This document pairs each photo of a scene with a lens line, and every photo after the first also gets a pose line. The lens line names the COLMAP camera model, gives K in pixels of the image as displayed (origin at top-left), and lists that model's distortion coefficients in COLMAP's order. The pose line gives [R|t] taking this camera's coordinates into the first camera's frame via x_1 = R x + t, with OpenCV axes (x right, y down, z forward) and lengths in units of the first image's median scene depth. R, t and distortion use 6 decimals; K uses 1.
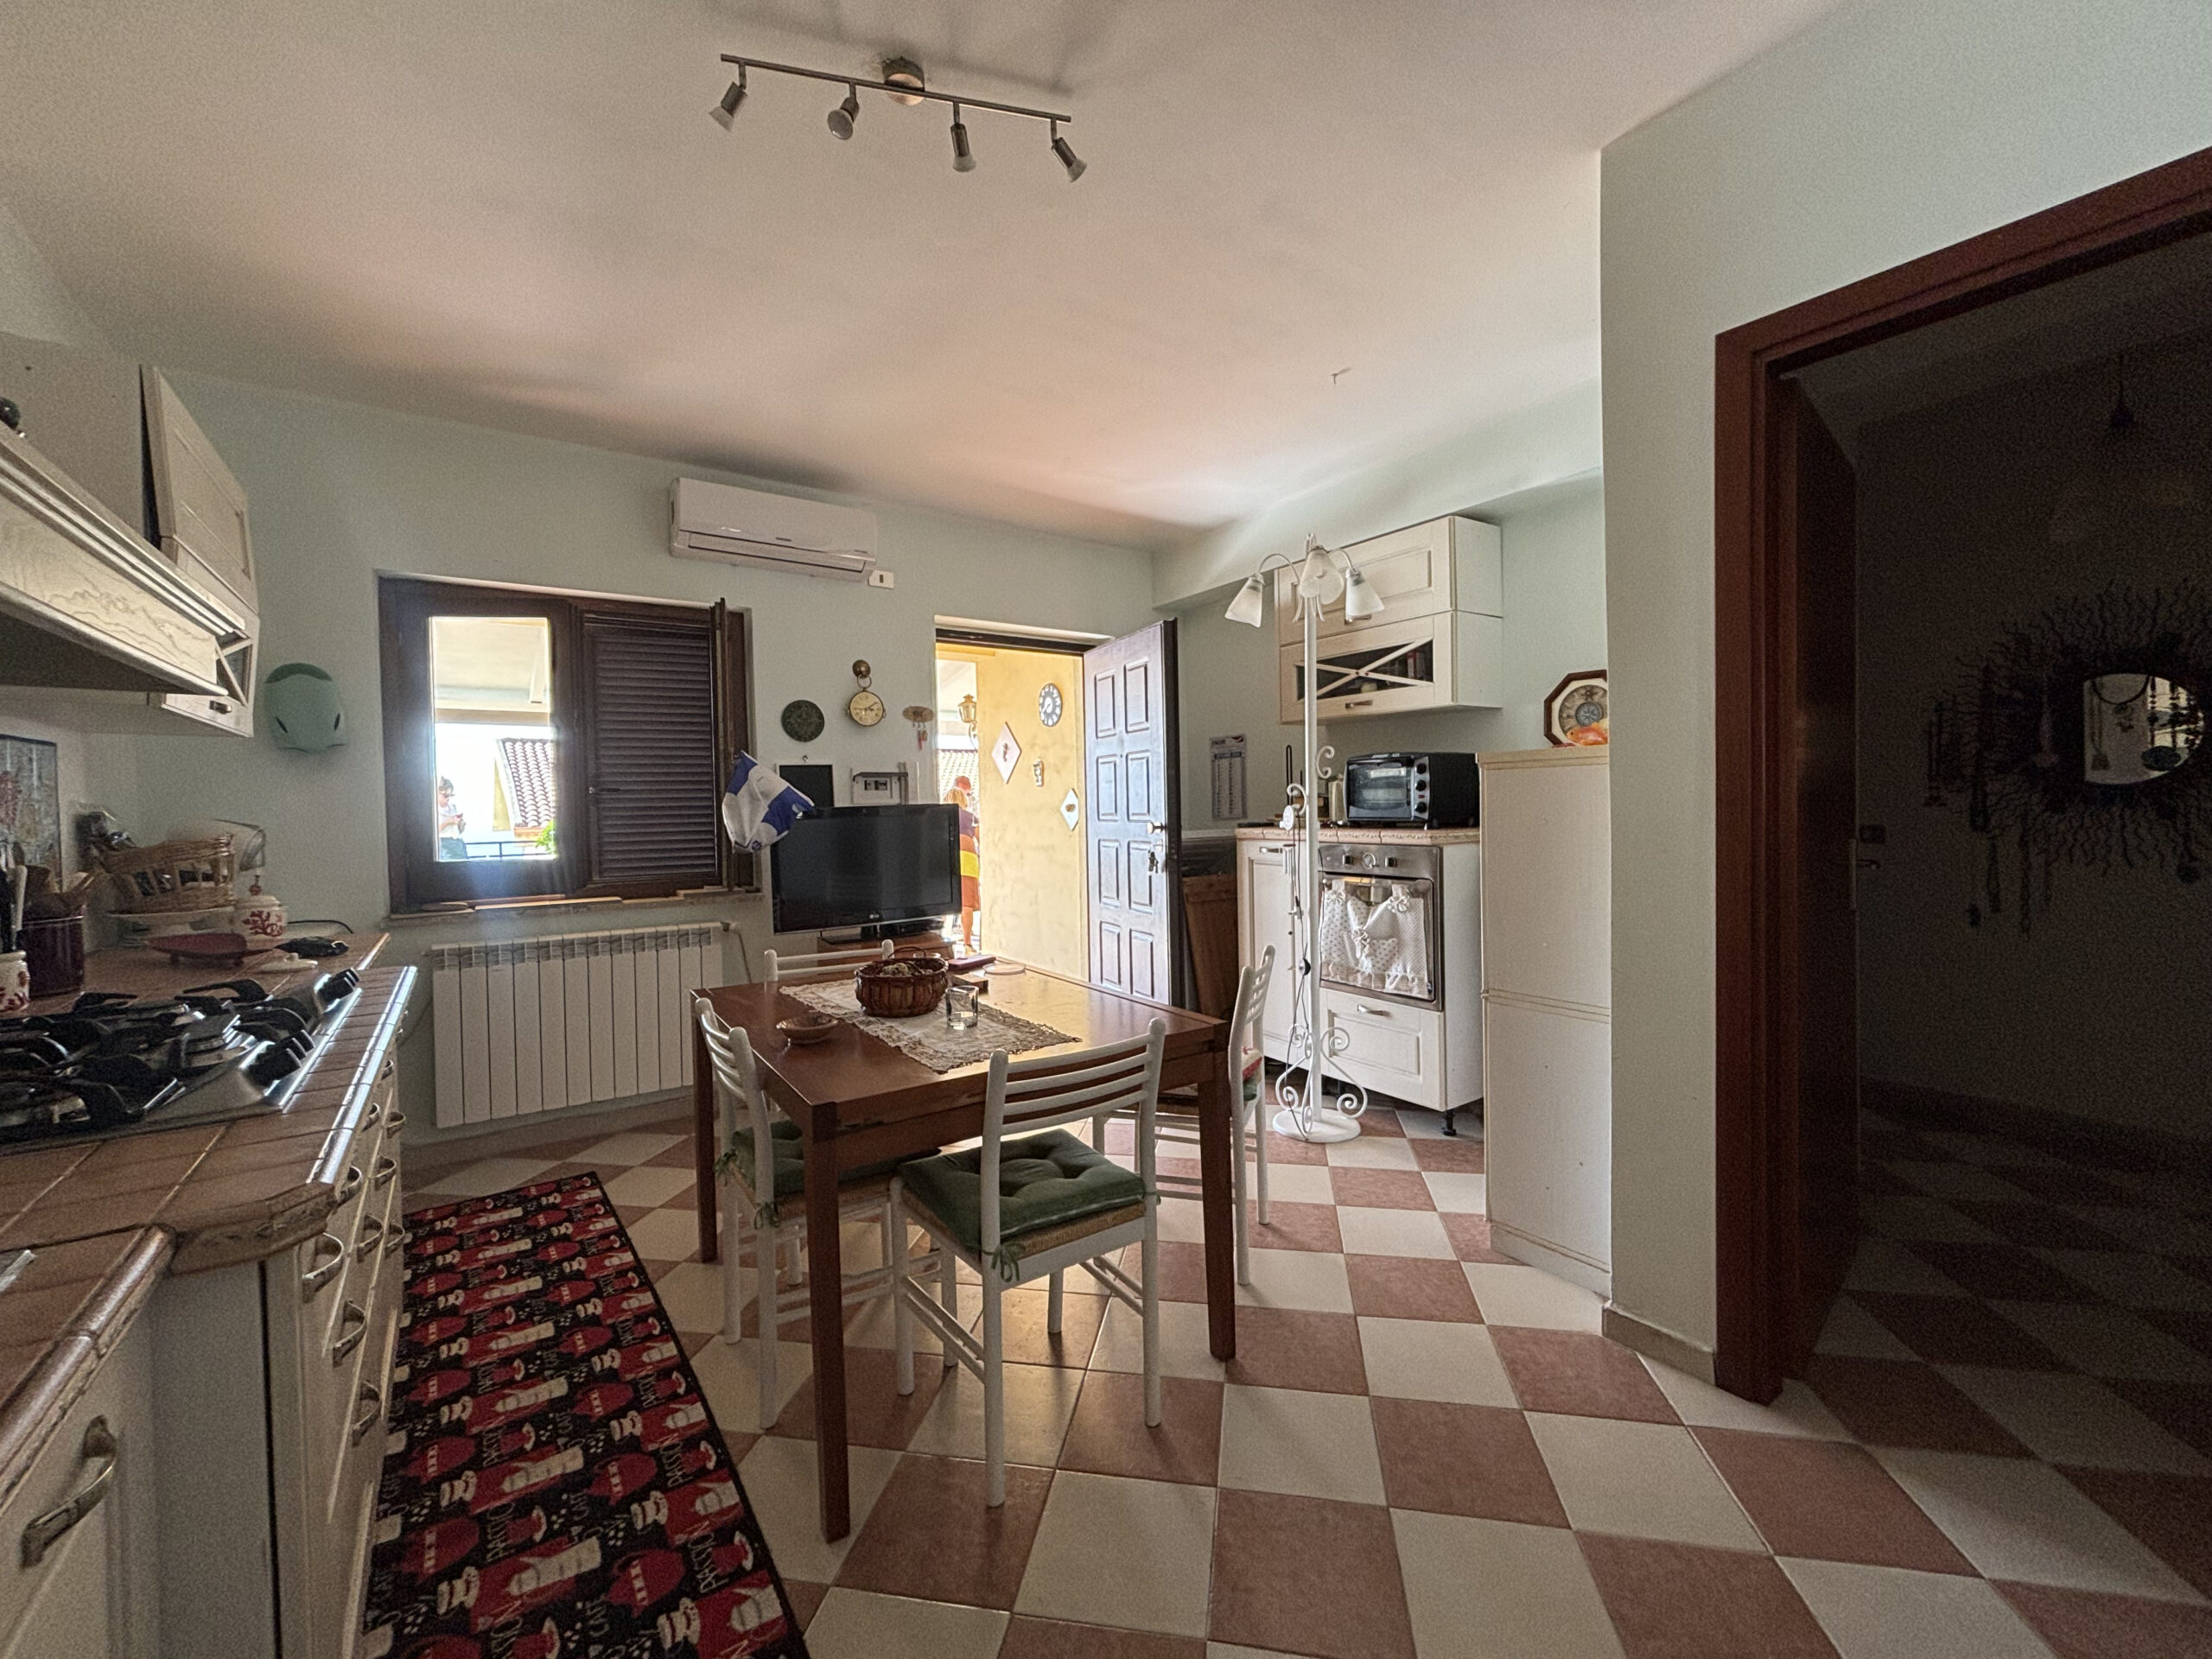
lens RADIAL K [[886.9, 0, 1107.5], [0, 886.9, 821.8], [0, 0, 1]] dist [0.000370, -0.000302]
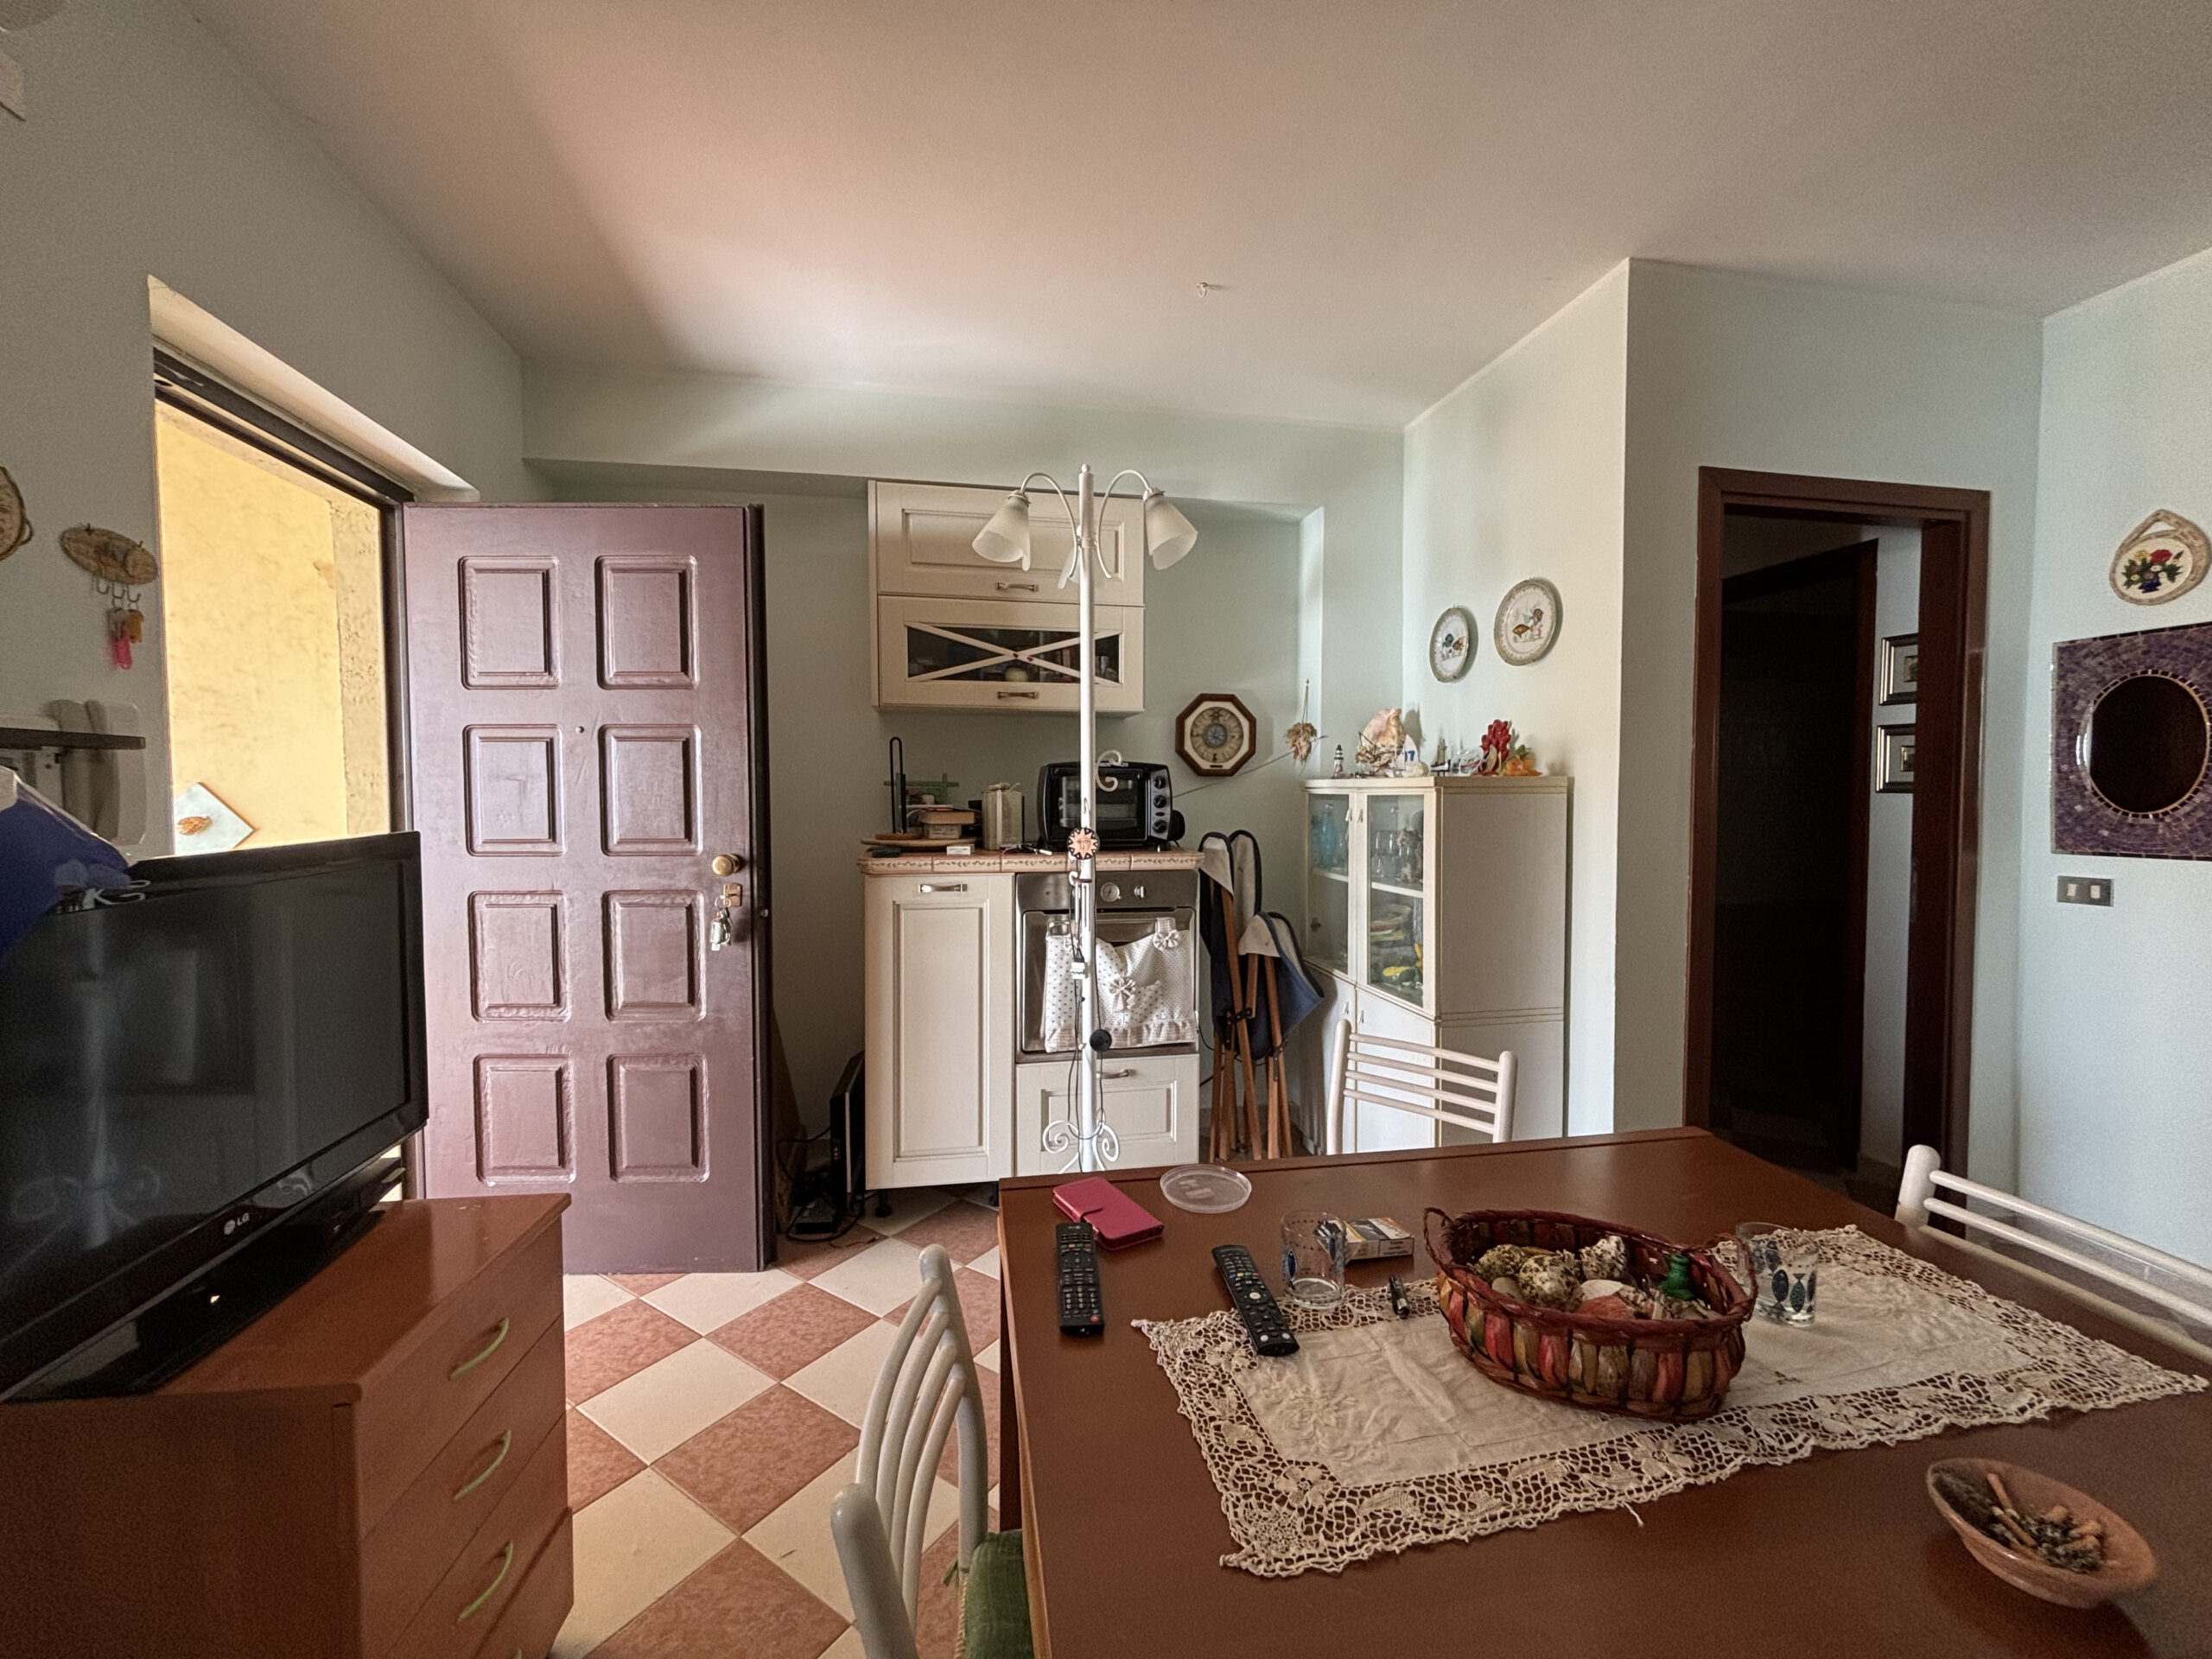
lens RADIAL K [[892.1, 0, 1107.3], [0, 892.1, 821.0], [0, 0, 1]] dist [-0.001425, -0.000420]
pose [[0.411143, -0.012647, 0.911483, -0.470304], [0.012498, 0.999888, 0.008236, -0.029631], [-0.911485, 0.008006, 0.411255, 0.689551]]
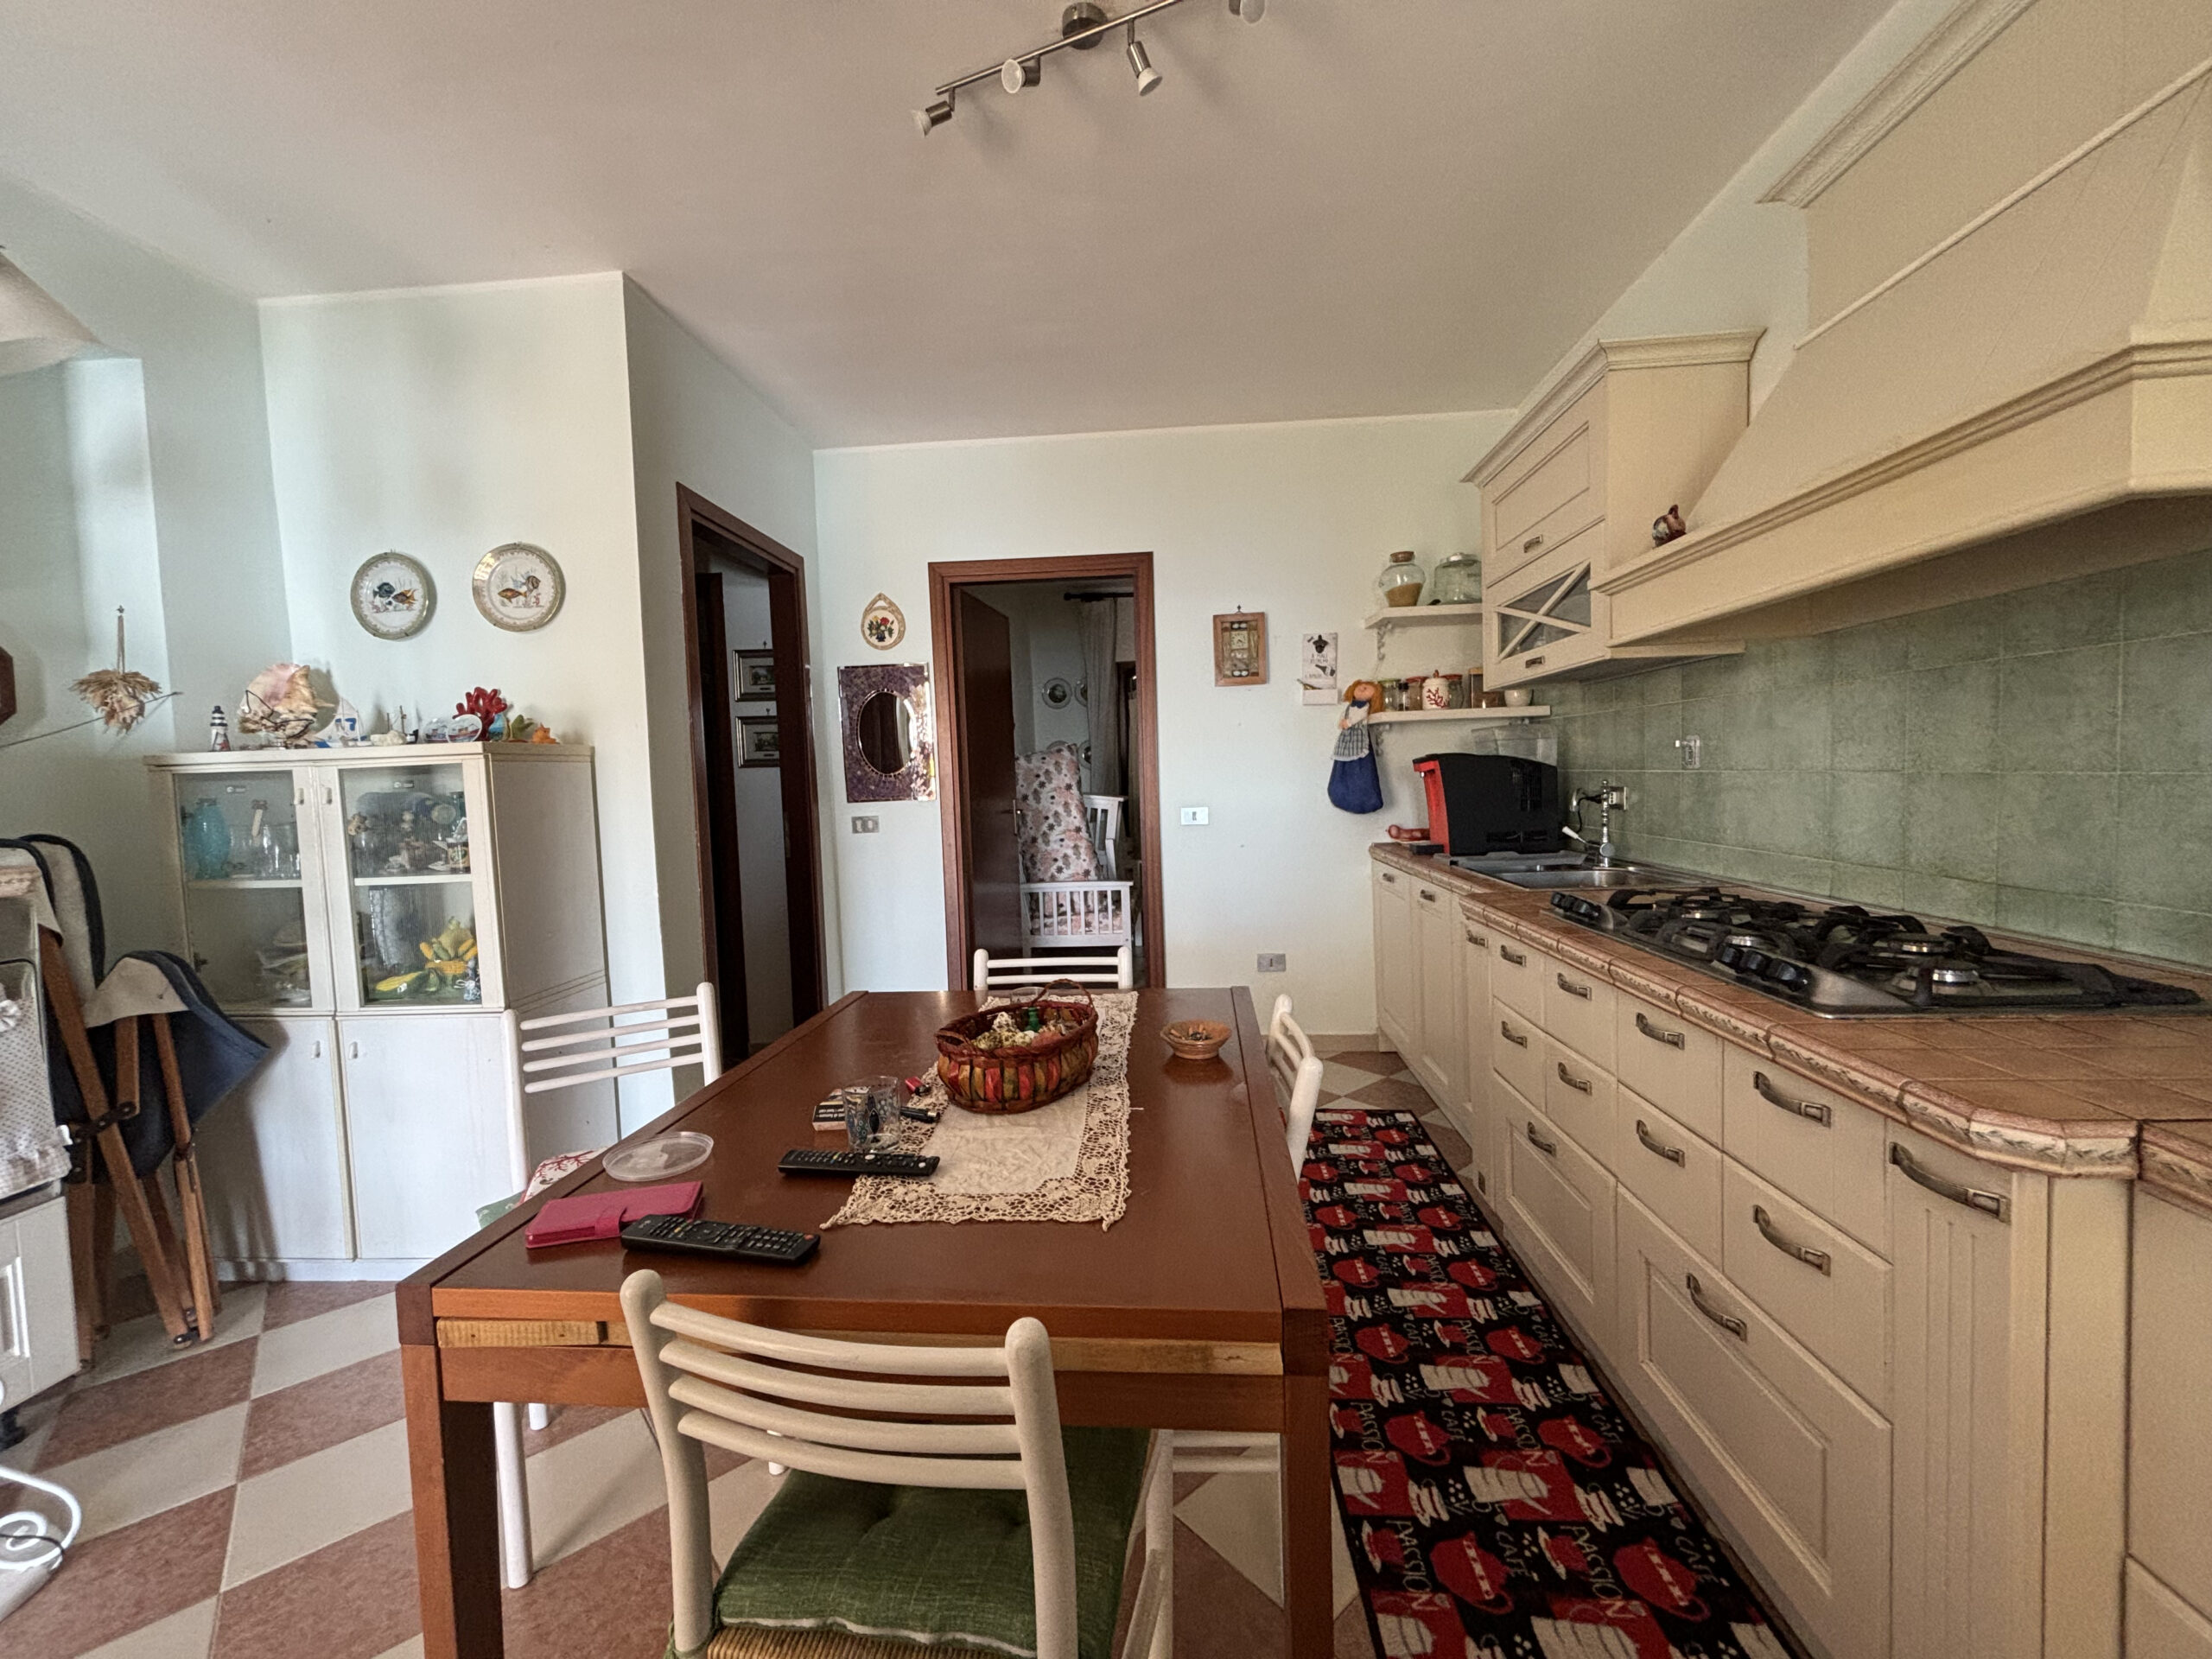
lens RADIAL K [[886.9, 0, 1107.5], [0, 886.9, 821.8], [0, 0, 1]] dist [0.000370, -0.000302]
pose [[-0.768946, 0.011030, 0.639219, -0.463625], [0.063444, 0.996232, 0.059129, -0.007464], [-0.636158, 0.086022, -0.766748, 0.958604]]
